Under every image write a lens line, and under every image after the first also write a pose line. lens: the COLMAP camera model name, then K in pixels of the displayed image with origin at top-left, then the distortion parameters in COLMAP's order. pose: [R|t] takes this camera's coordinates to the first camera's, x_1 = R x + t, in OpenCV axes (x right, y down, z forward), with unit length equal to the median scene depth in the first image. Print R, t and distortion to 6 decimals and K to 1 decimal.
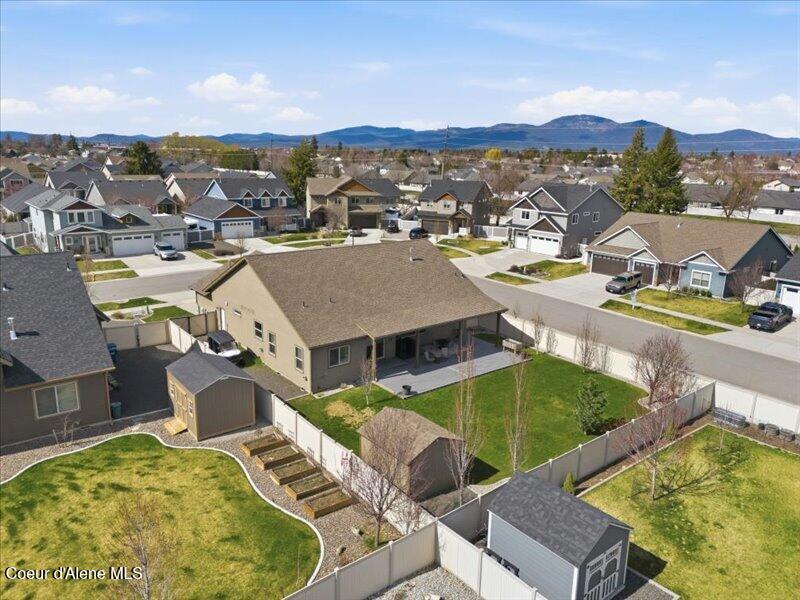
lens RADIAL K [[586.6, 0, 401.6], [0, 586.6, 302.7], [0, 0, 1]] dist [0.064784, -0.040366]
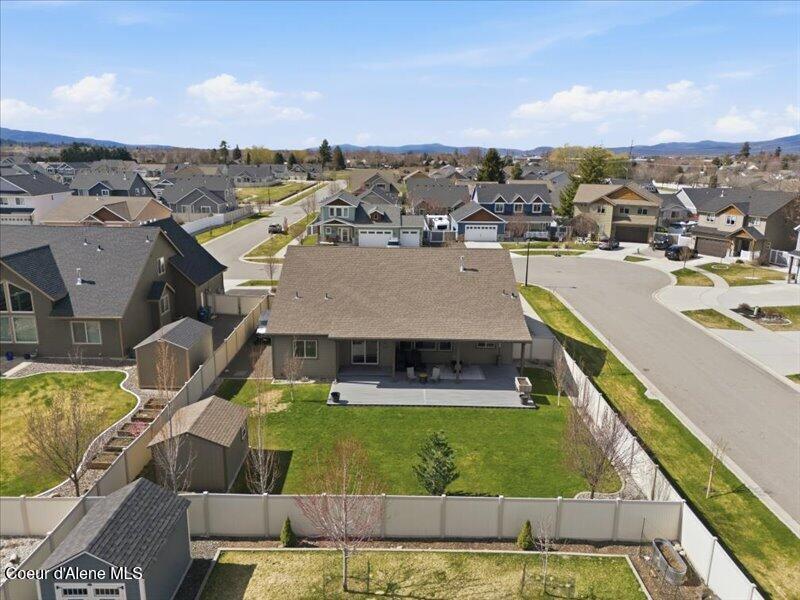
lens RADIAL K [[586.6, 0, 398.2], [0, 586.6, 303.4], [0, 0, 1]] dist [0.064784, -0.040366]
pose [[0.777949, 0.145975, -0.611135, 0.320078], [-0.155064, 0.987158, 0.038401, -0.025946], [0.608893, 0.064891, 0.790594, 0.149962]]
